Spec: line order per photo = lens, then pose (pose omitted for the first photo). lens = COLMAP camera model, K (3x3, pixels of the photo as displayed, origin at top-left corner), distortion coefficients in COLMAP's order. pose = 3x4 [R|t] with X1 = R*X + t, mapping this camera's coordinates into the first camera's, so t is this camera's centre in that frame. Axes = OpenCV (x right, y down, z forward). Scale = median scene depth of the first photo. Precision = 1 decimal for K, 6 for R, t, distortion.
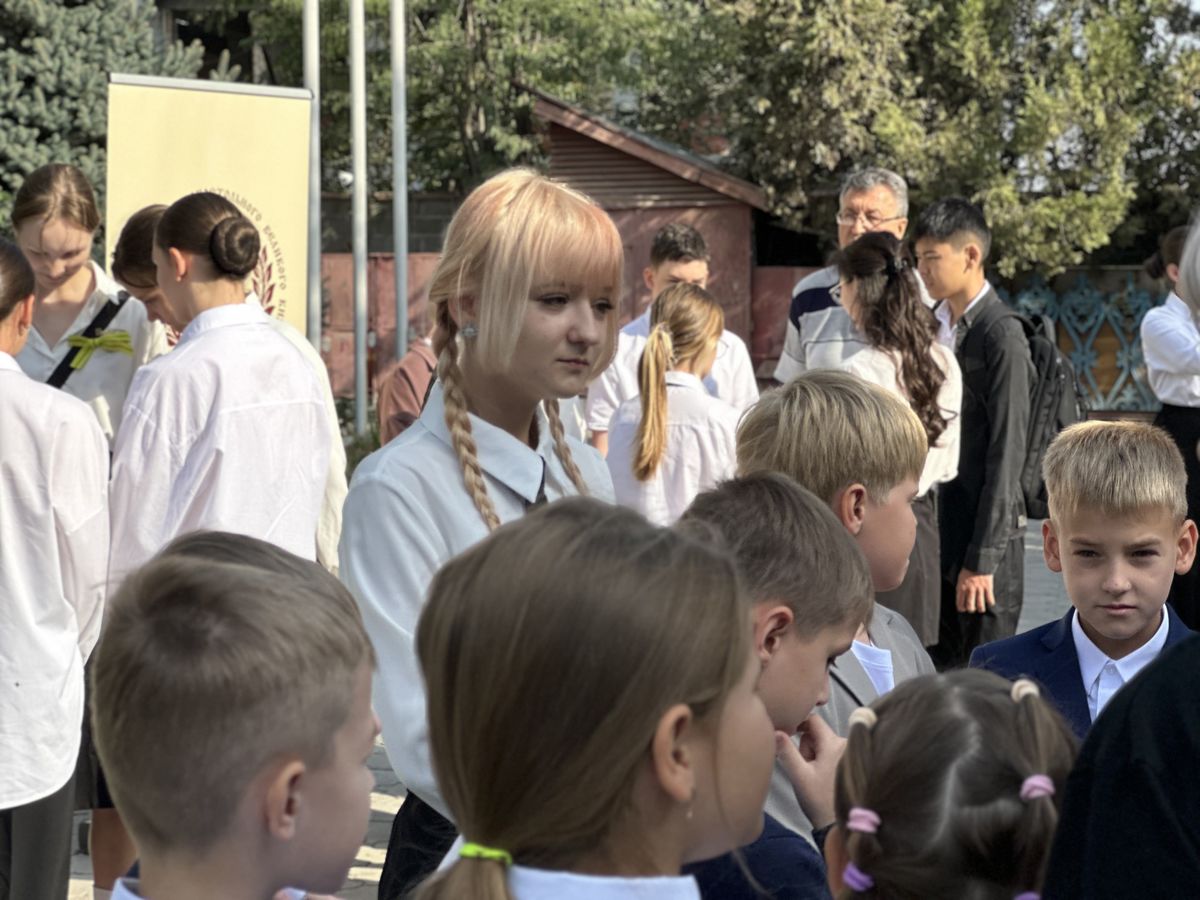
lens RADIAL K [[2714.3, 0, 605.4], [0, 2714.3, 446.3], [0, 0, 1]] dist [0.204067, 0.000000]
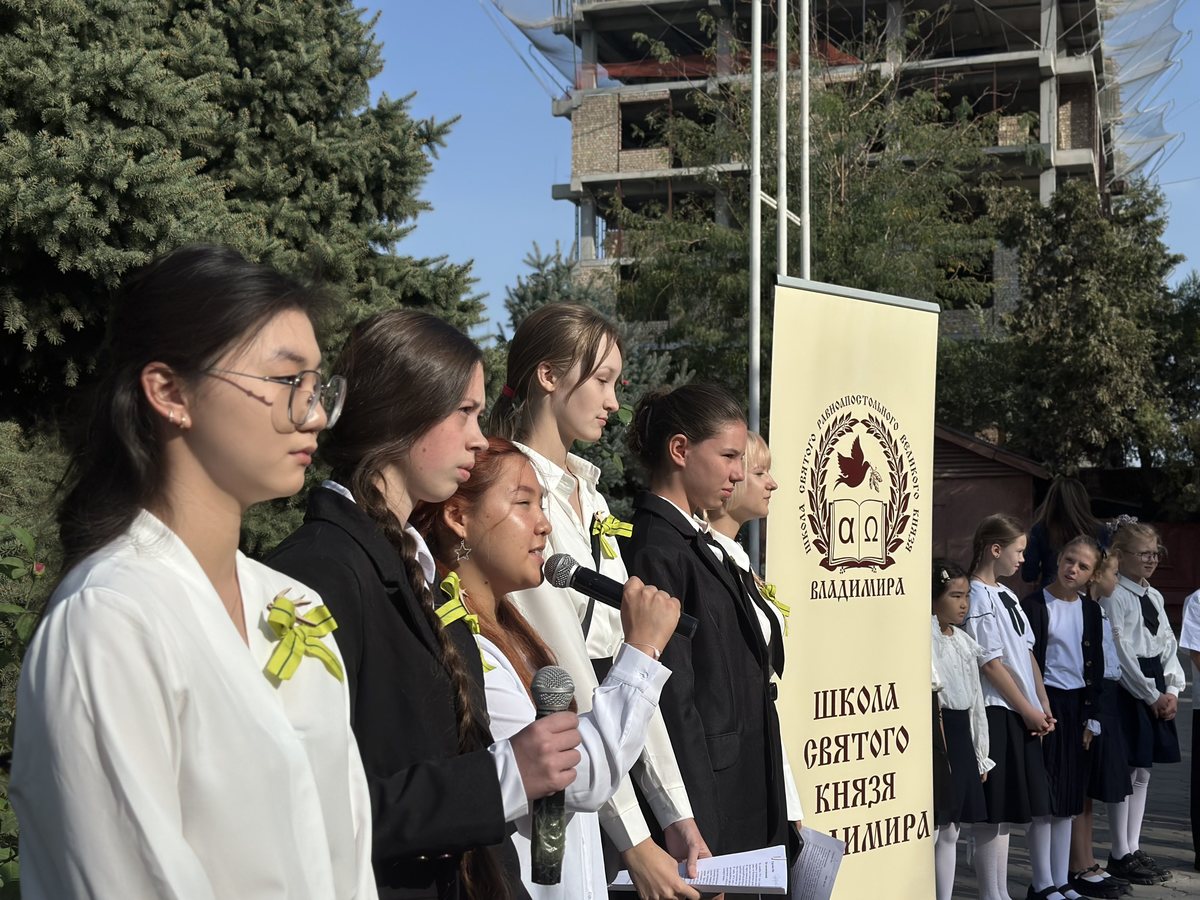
lens RADIAL K [[1631.4, 0, 597.6], [0, 1631.4, 451.3], [0, 0, 1]] dist [0.163638, 0.000000]
pose [[0.991316, -0.008997, -0.131190, -0.059421], [-0.006421, 0.993155, -0.116629, -0.001532], [0.131341, 0.116459, 0.984473, 0.149487]]
